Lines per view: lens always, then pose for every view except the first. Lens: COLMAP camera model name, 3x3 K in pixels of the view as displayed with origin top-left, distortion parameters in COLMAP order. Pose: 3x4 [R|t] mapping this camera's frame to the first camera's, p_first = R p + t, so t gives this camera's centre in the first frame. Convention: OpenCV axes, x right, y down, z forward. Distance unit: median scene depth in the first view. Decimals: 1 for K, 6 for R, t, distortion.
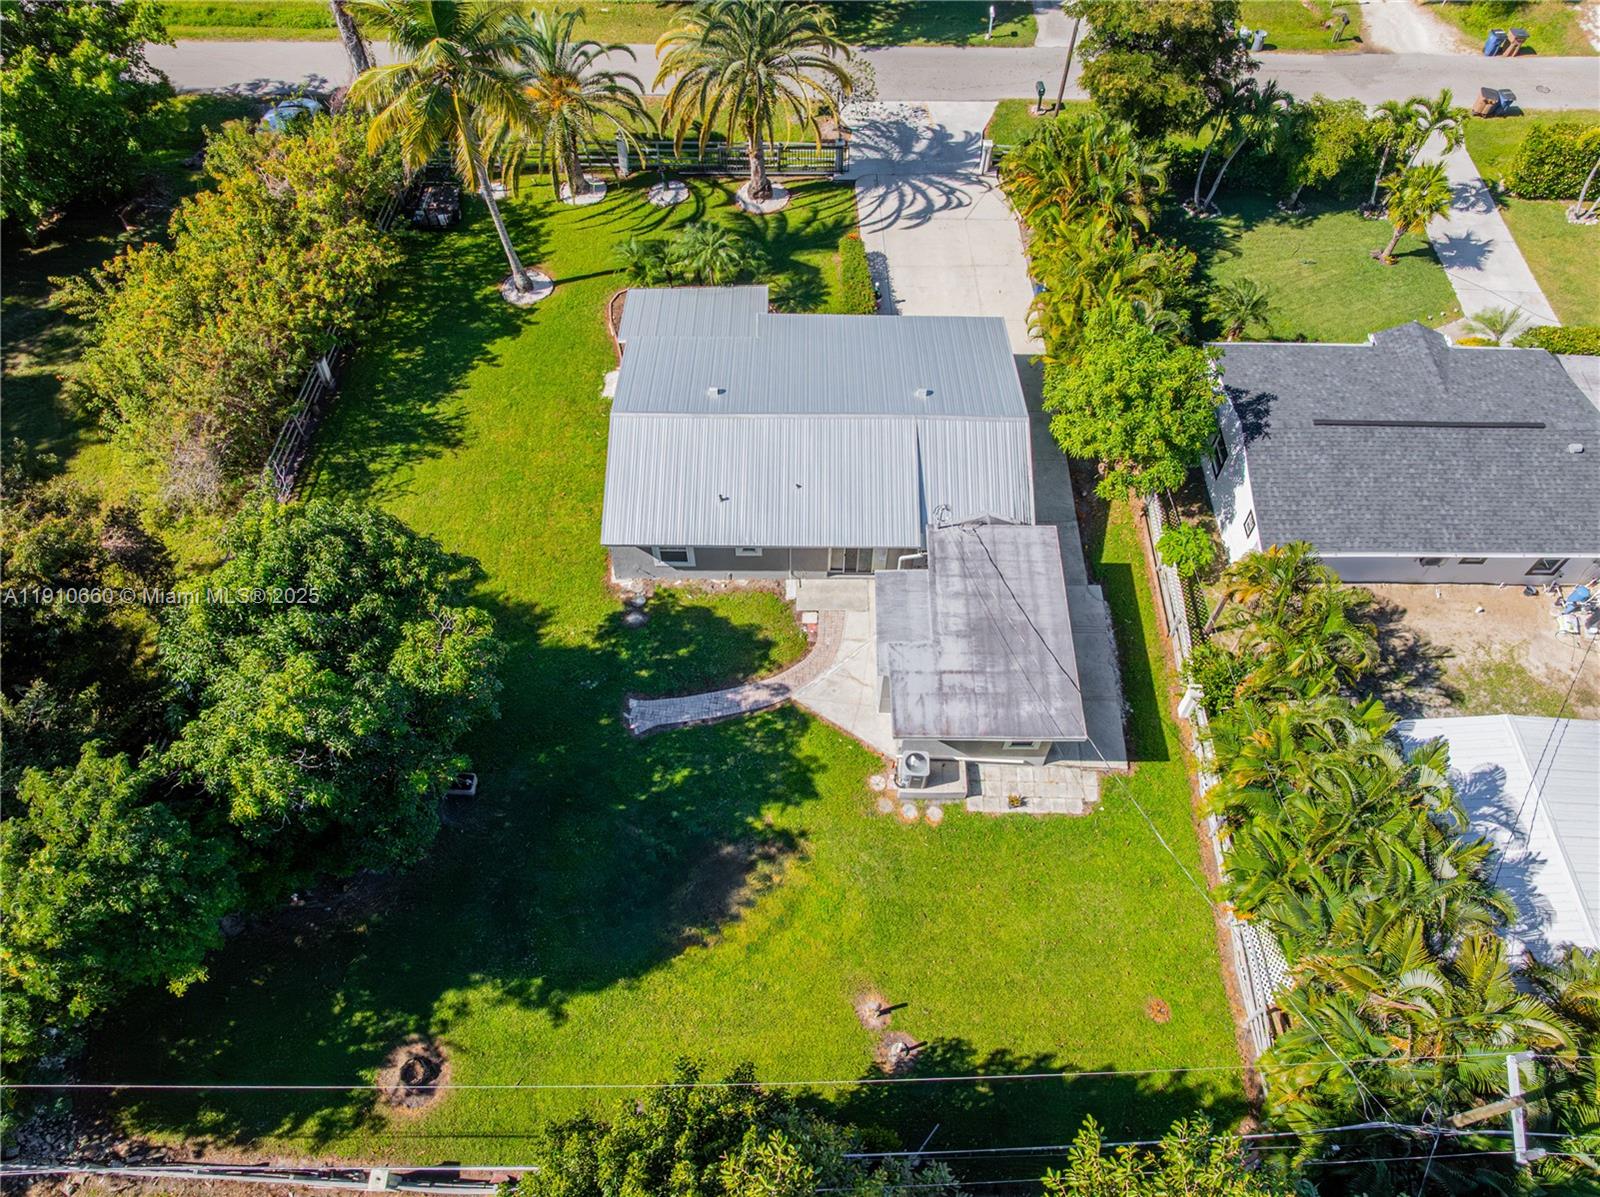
lens RADIAL K [[1109.4, 0, 798.5], [0, 1109.4, 600.7], [0, 0, 1]] dist [-0.006715, -0.001964]
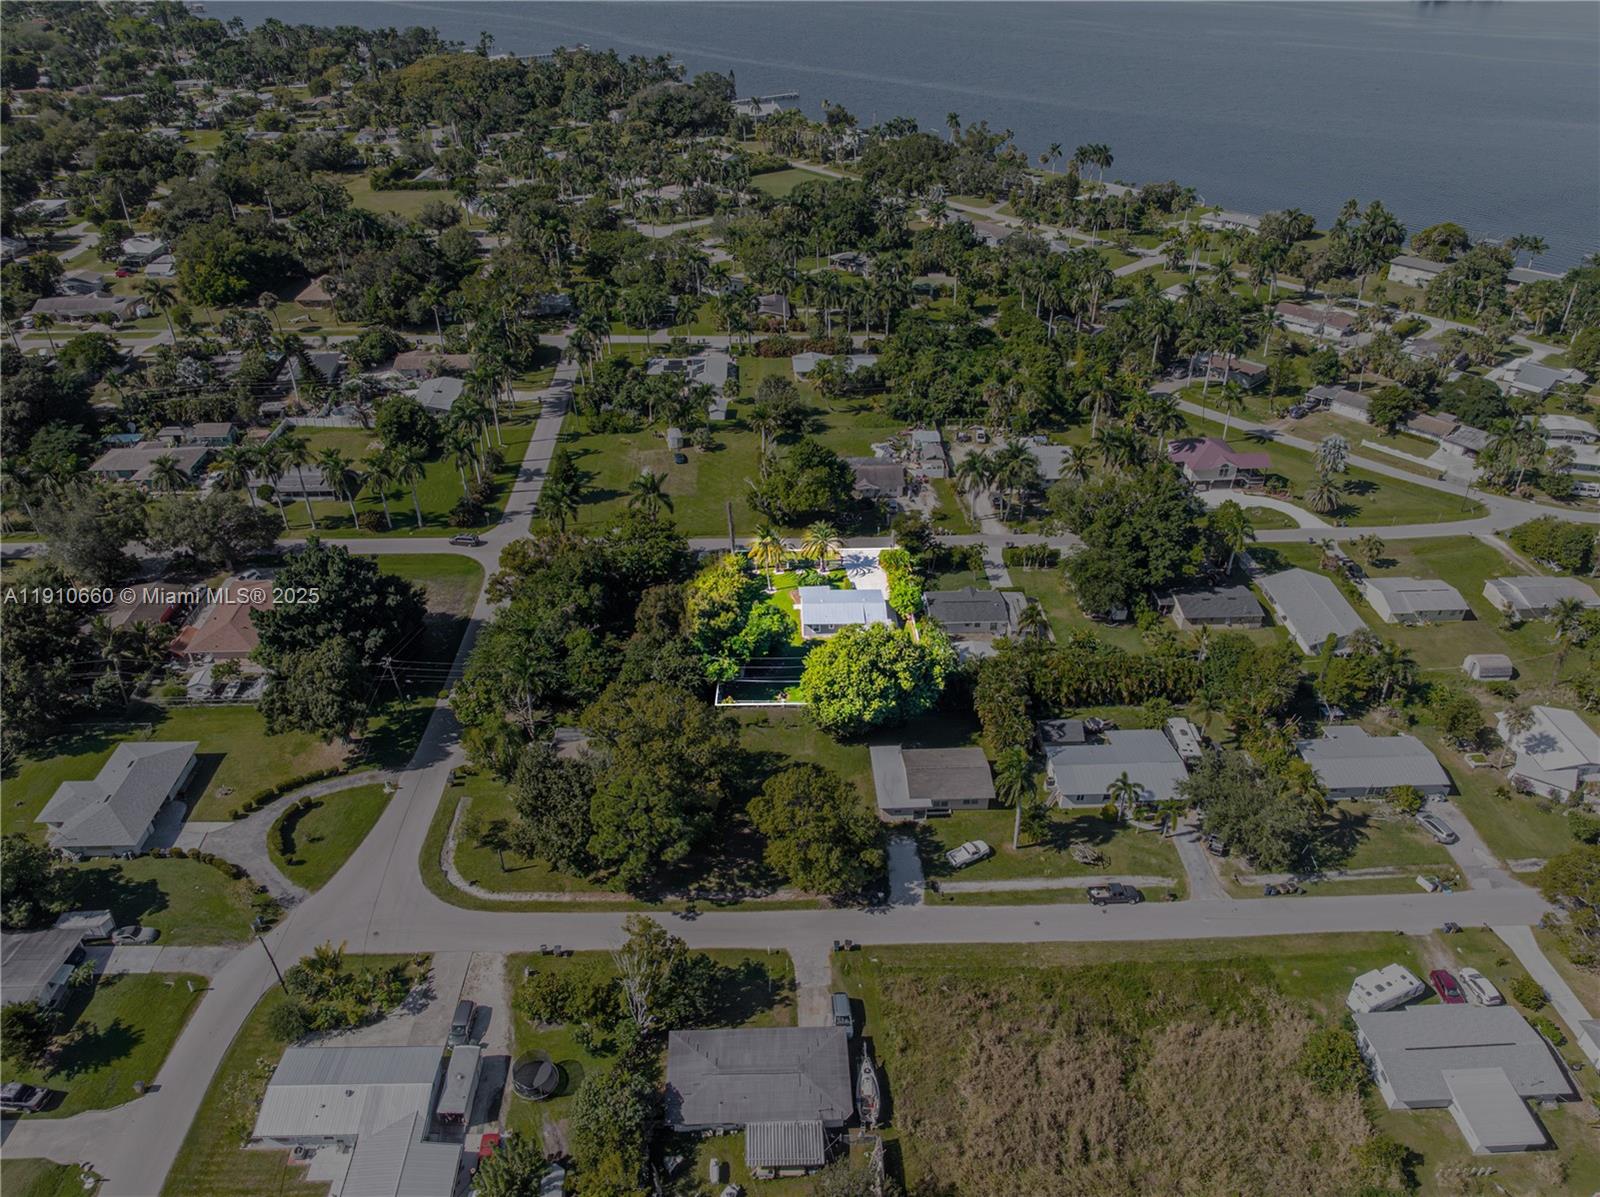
lens RADIAL K [[1109.4, 0, 798.9], [0, 1109.4, 597.3], [0, 0, 1]] dist [-0.006715, -0.001964]
pose [[0.999091, -0.035153, 0.024098, -0.232308], [0.041950, 0.910972, -0.410330, 1.442069], [-0.007528, 0.410968, 0.911619, -2.778422]]
